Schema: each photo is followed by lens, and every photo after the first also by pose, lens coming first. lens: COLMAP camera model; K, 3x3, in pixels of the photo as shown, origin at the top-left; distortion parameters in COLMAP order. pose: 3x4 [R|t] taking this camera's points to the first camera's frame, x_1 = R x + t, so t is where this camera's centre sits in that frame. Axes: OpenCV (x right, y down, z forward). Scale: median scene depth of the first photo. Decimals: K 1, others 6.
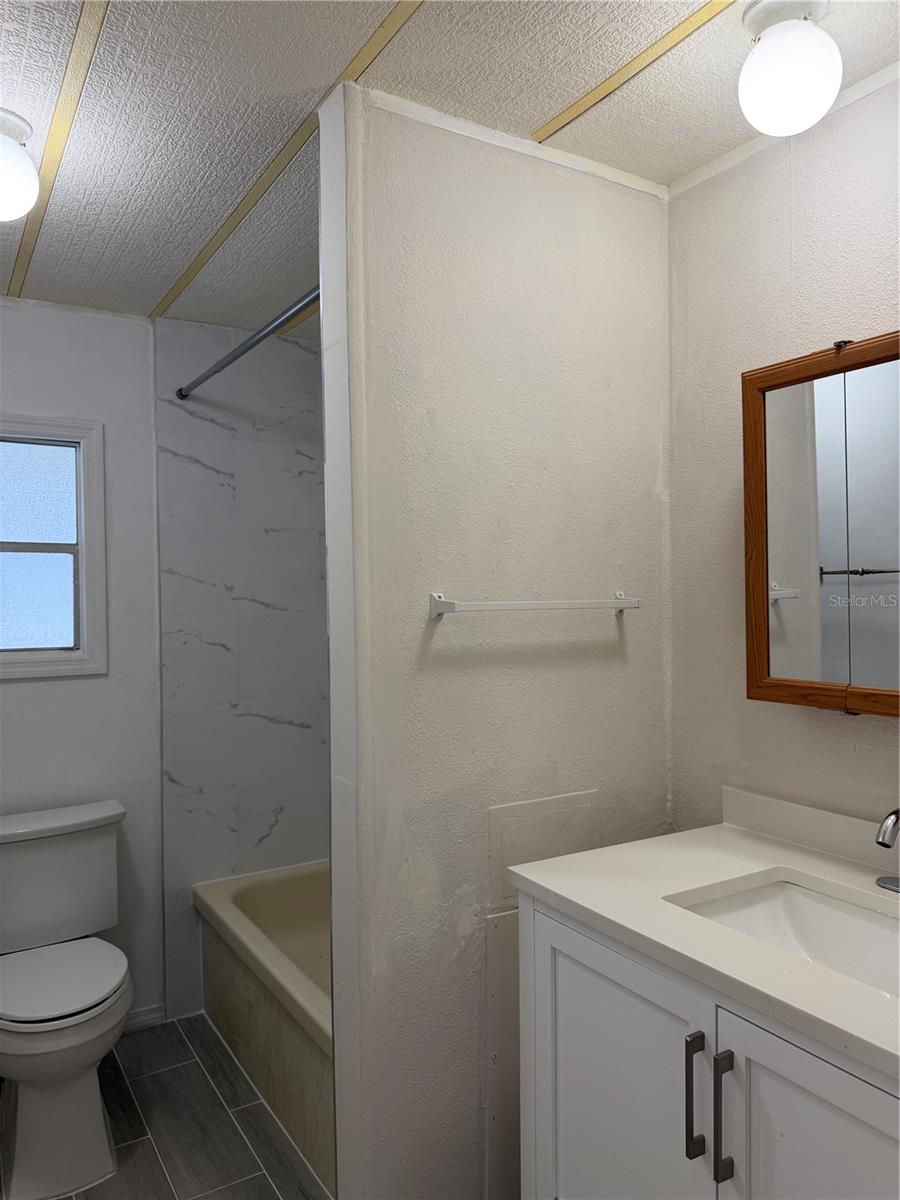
lens RADIAL K [[862.5, 0, 470.1], [0, 862.5, 600.4], [0, 0, 1]] dist [0.038597, -0.049178]
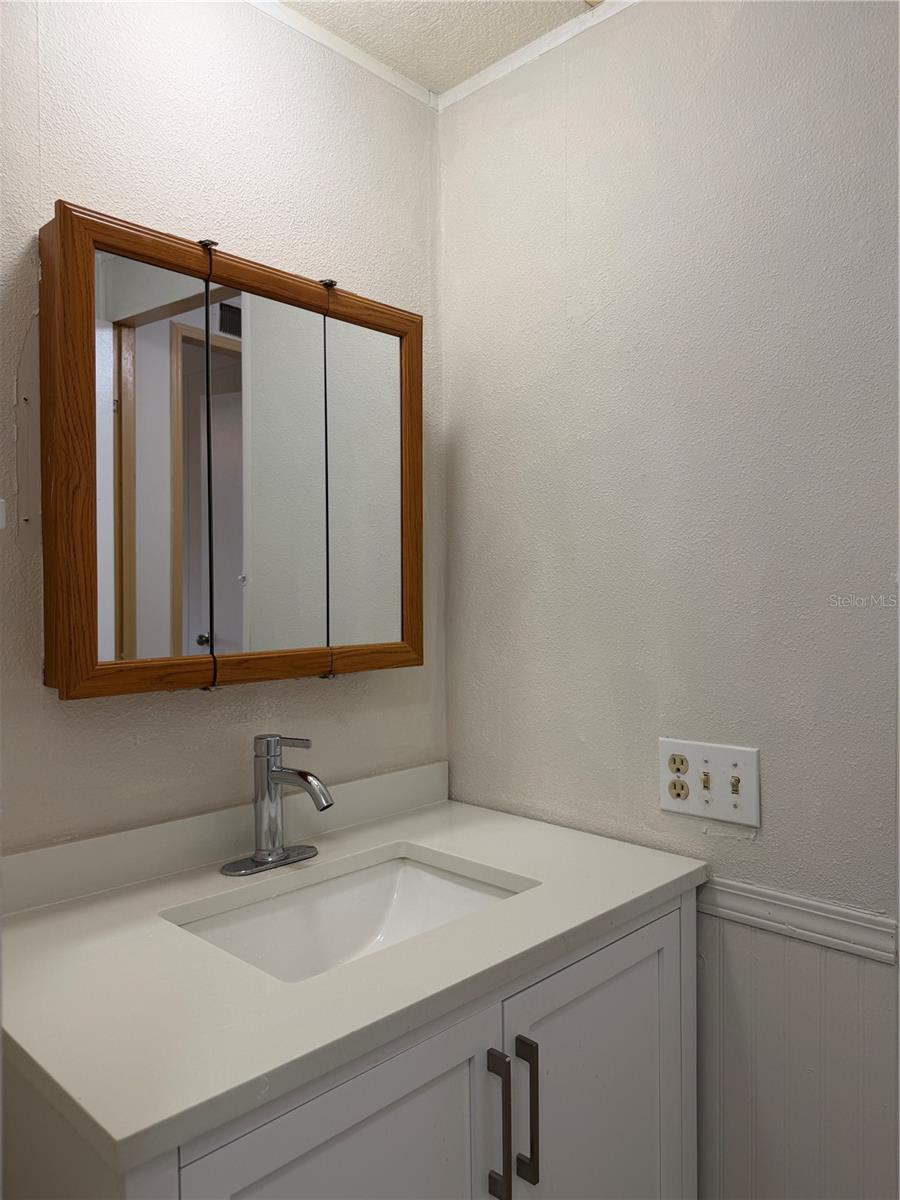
lens RADIAL K [[862.5, 0, 450.2], [0, 862.5, 592.6], [0, 0, 1]] dist [0.038597, -0.049178]
pose [[-0.246959, 0.009129, 0.968983, -0.445326], [0.015508, 0.999865, -0.005467, 0.046857], [-0.968902, 0.013677, -0.247067, 1.012032]]
